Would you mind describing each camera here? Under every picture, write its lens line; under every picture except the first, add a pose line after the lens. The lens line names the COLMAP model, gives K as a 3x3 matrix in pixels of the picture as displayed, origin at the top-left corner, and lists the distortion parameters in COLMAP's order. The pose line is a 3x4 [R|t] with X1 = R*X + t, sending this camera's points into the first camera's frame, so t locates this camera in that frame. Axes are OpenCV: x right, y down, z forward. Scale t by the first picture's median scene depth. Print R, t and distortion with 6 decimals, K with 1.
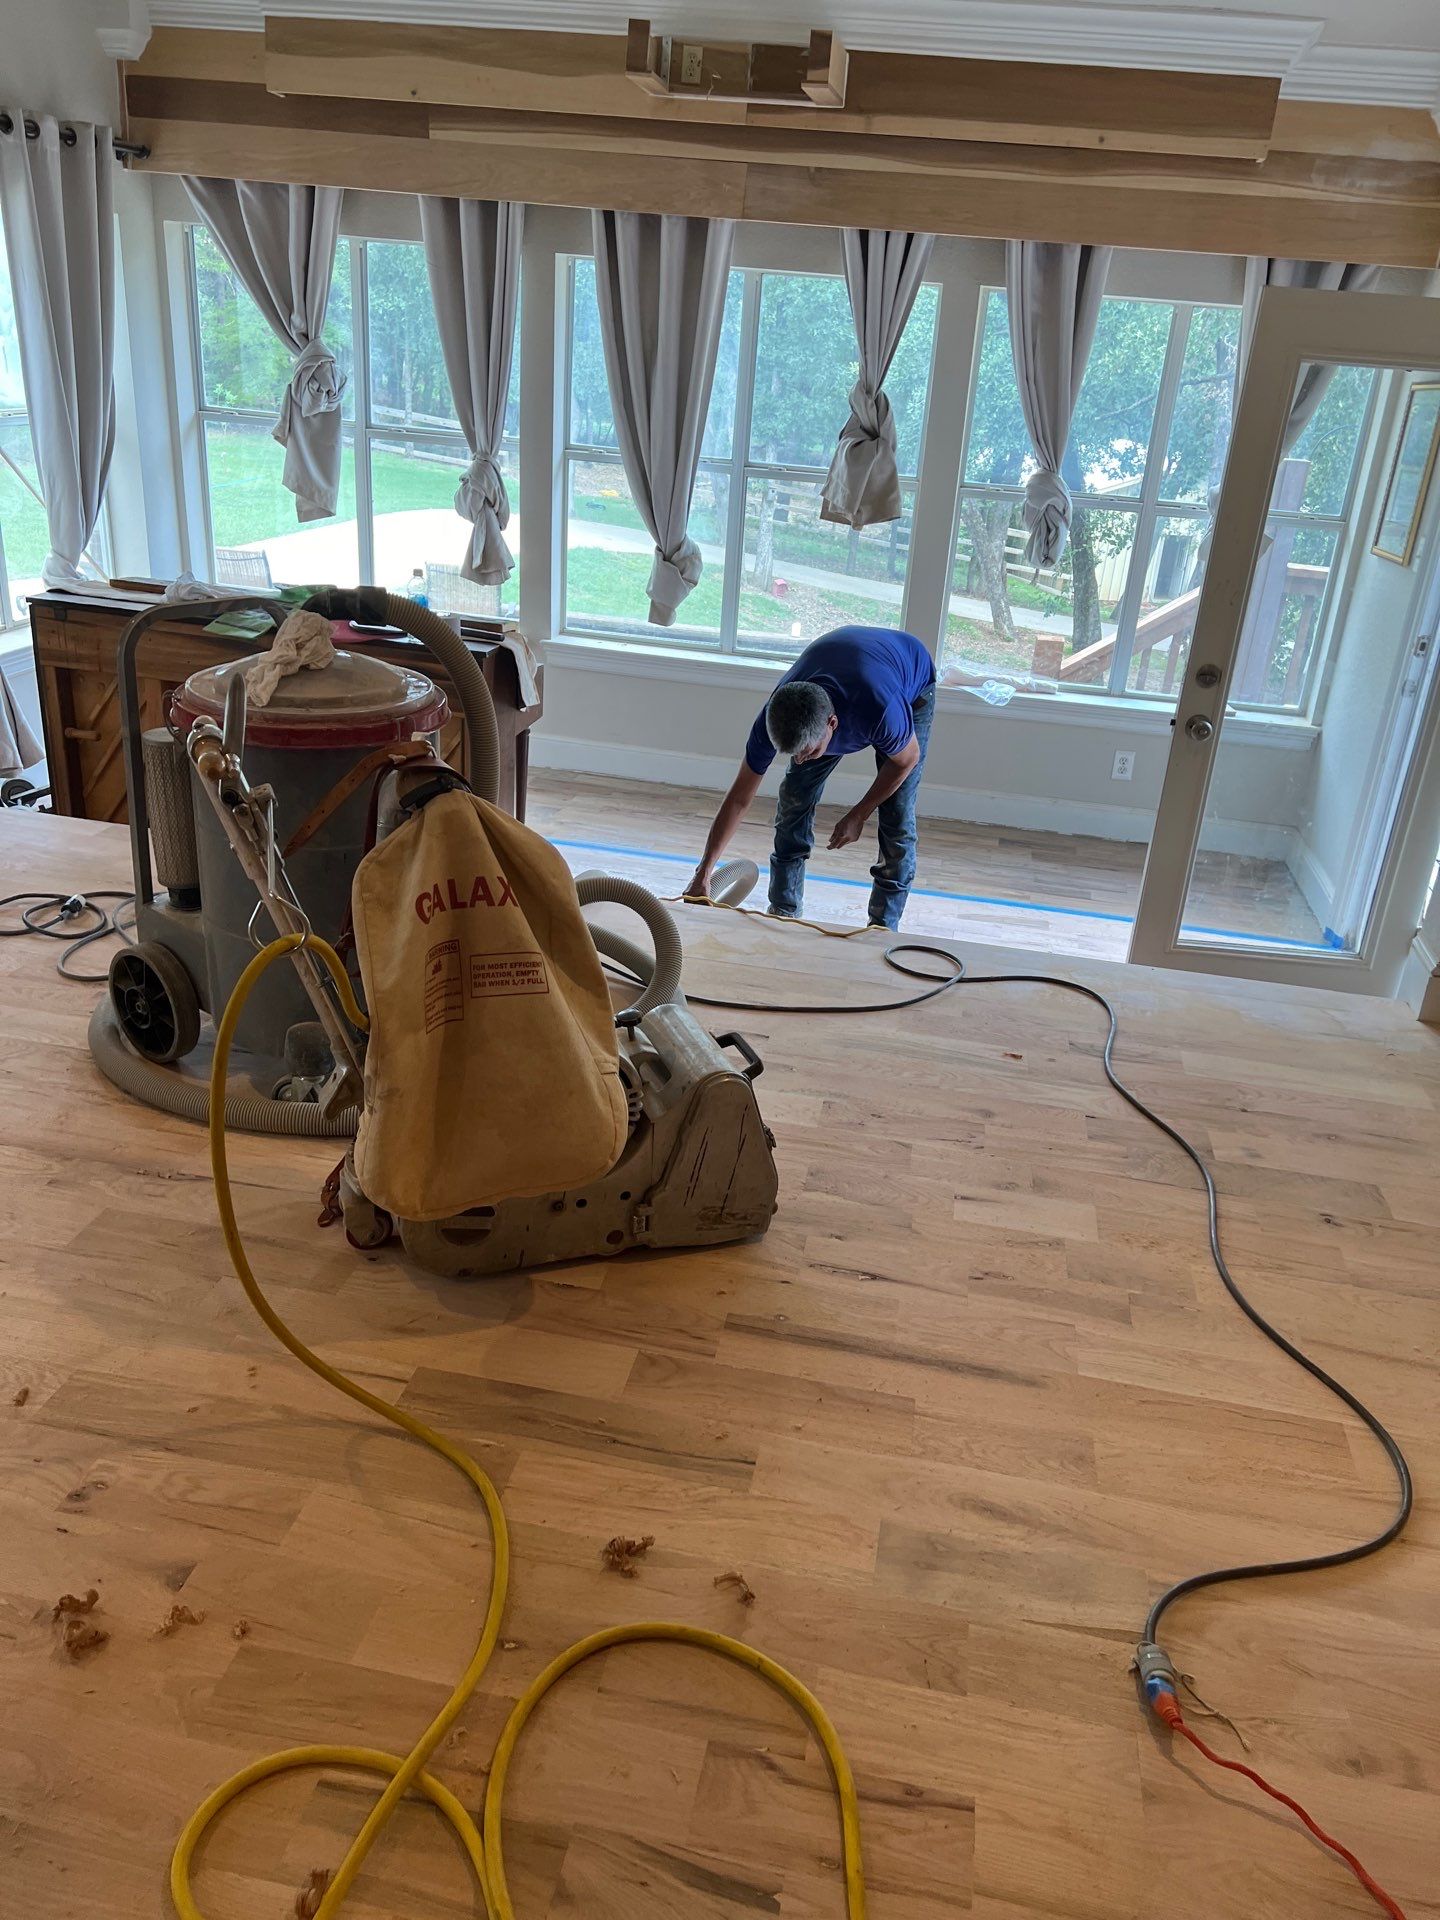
lens RADIAL K [[1447.3, 0, 709.8], [0, 1447.3, 952.0], [0, 0, 1]] dist [0.036212, -0.038130]
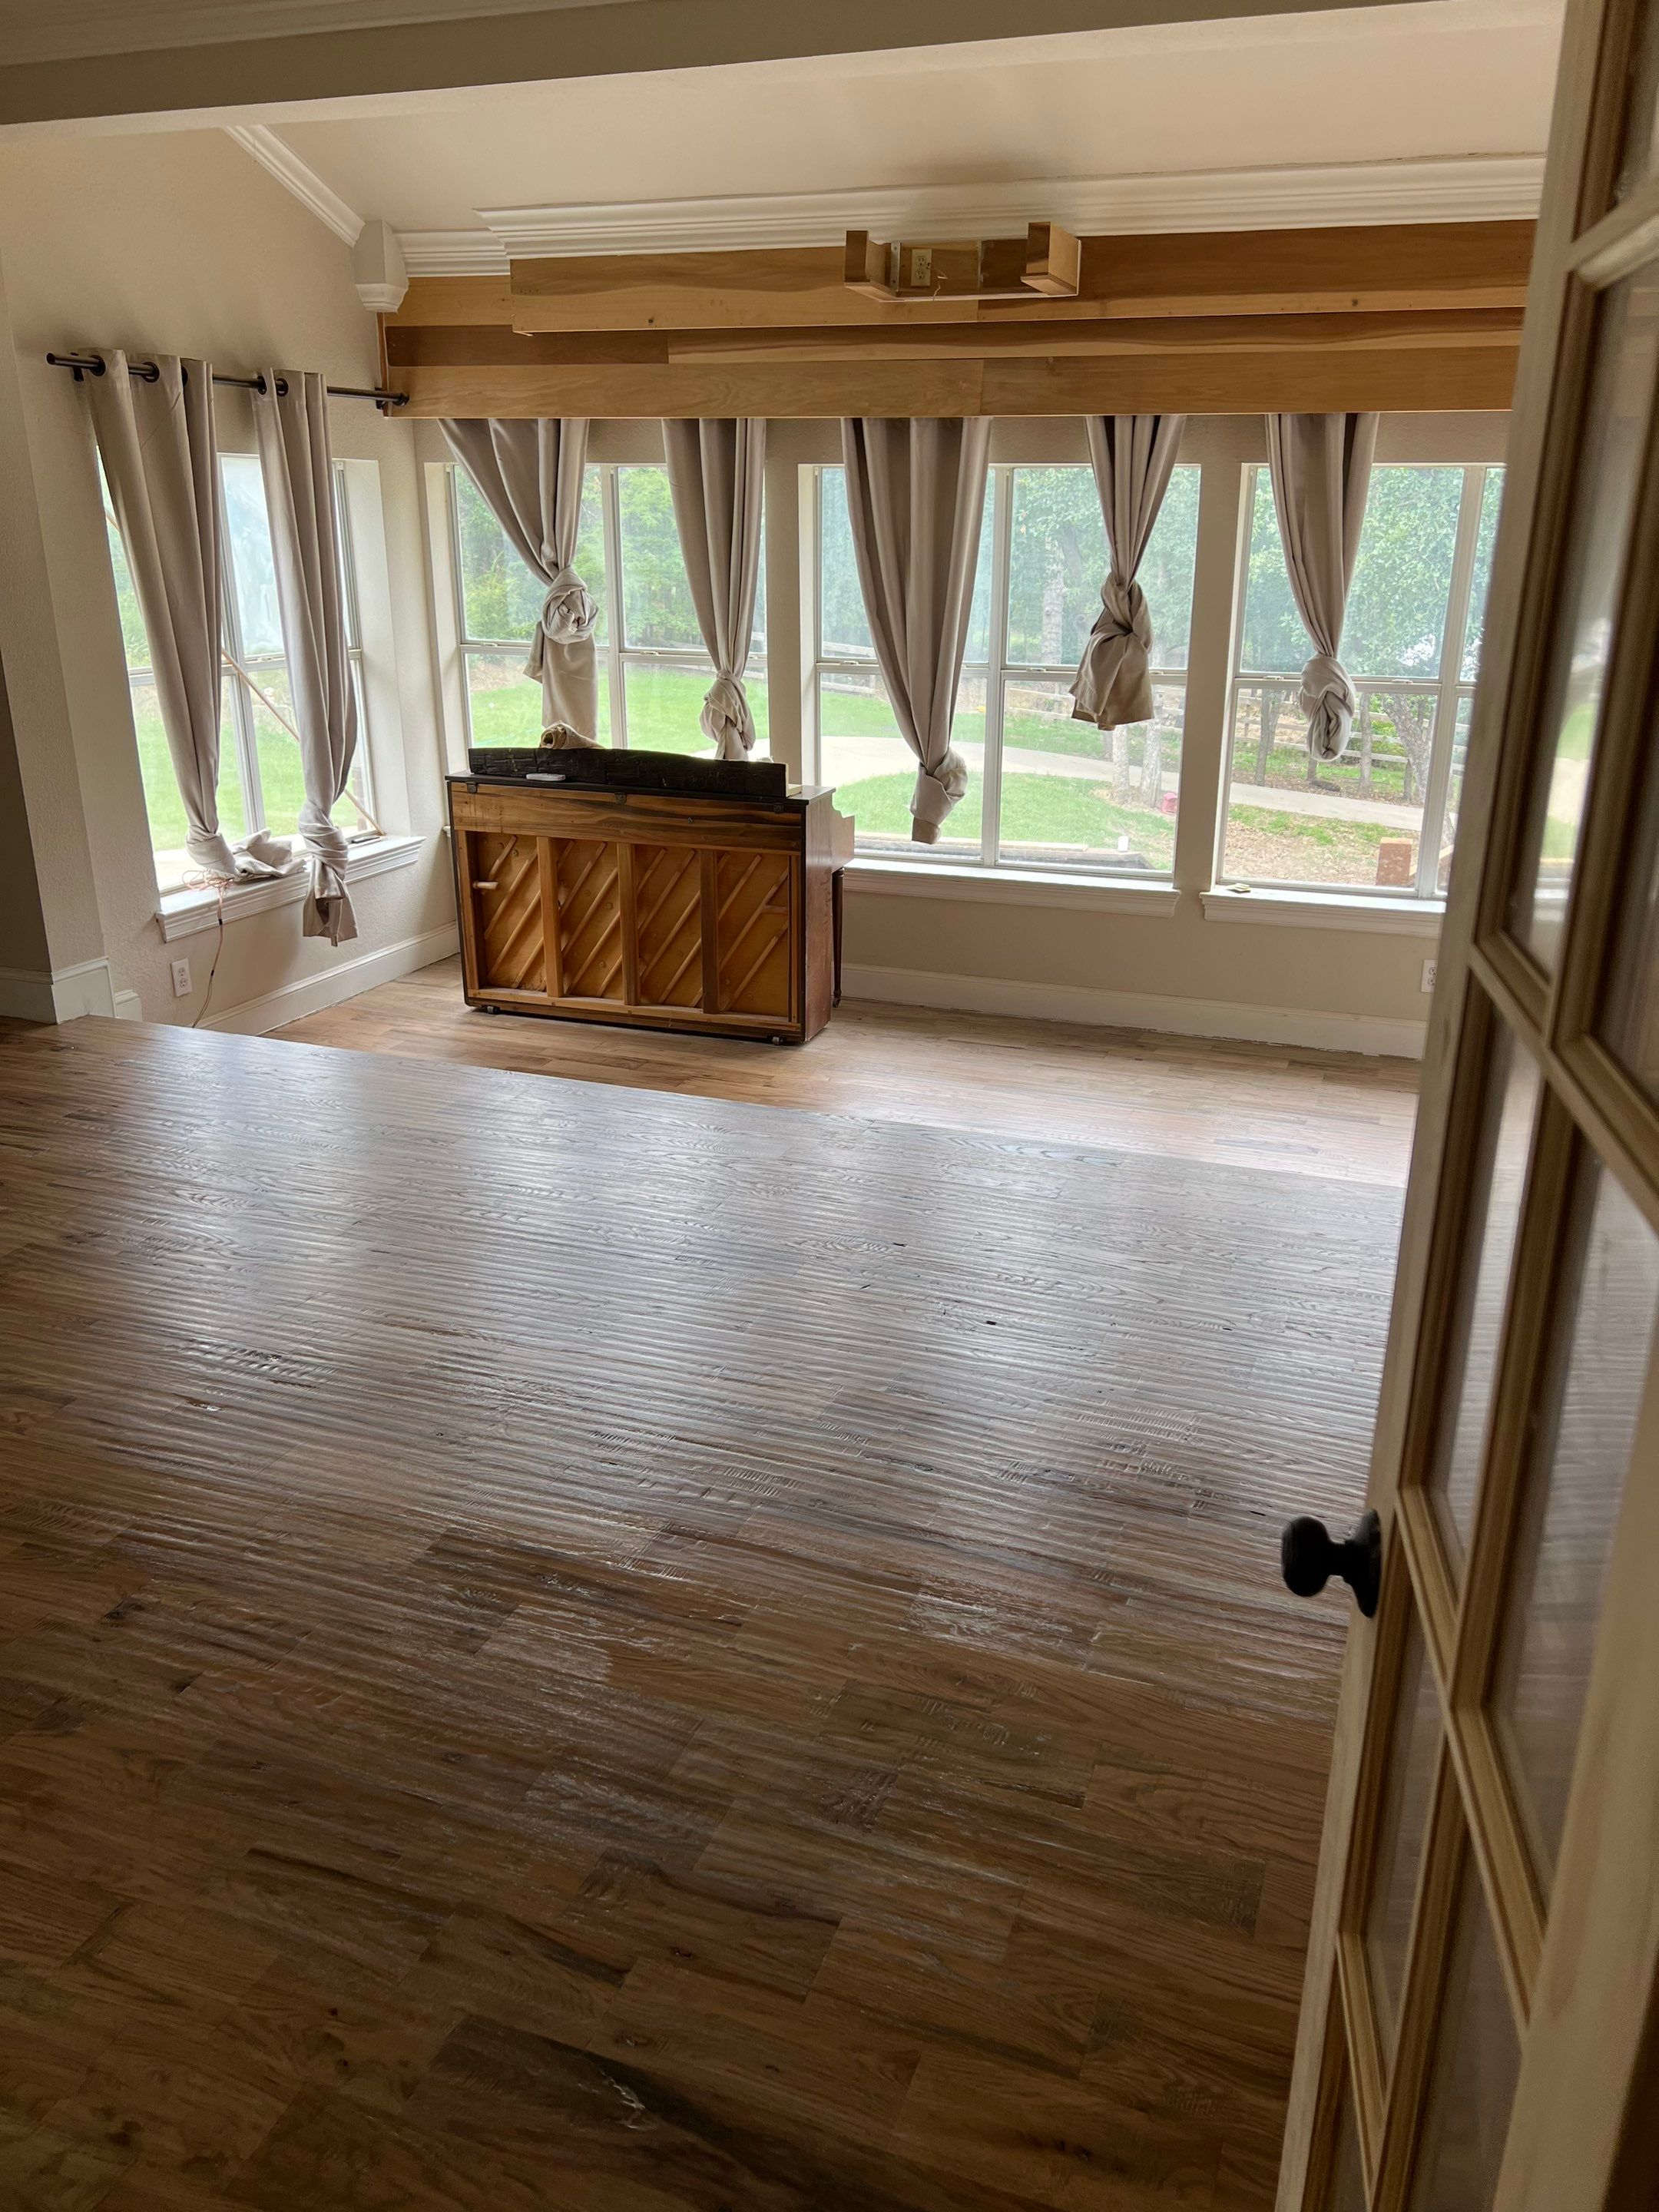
lens RADIAL K [[1667.4, 0, 852.3], [0, 1667.4, 1119.7], [0, 0, 1]] dist [0.036212, -0.038130]
pose [[0.984473, -0.007539, -0.175374, 0.124906], [-0.004021, 0.997847, -0.065468, 0.029515], [0.175490, 0.065157, 0.982323, -0.064181]]
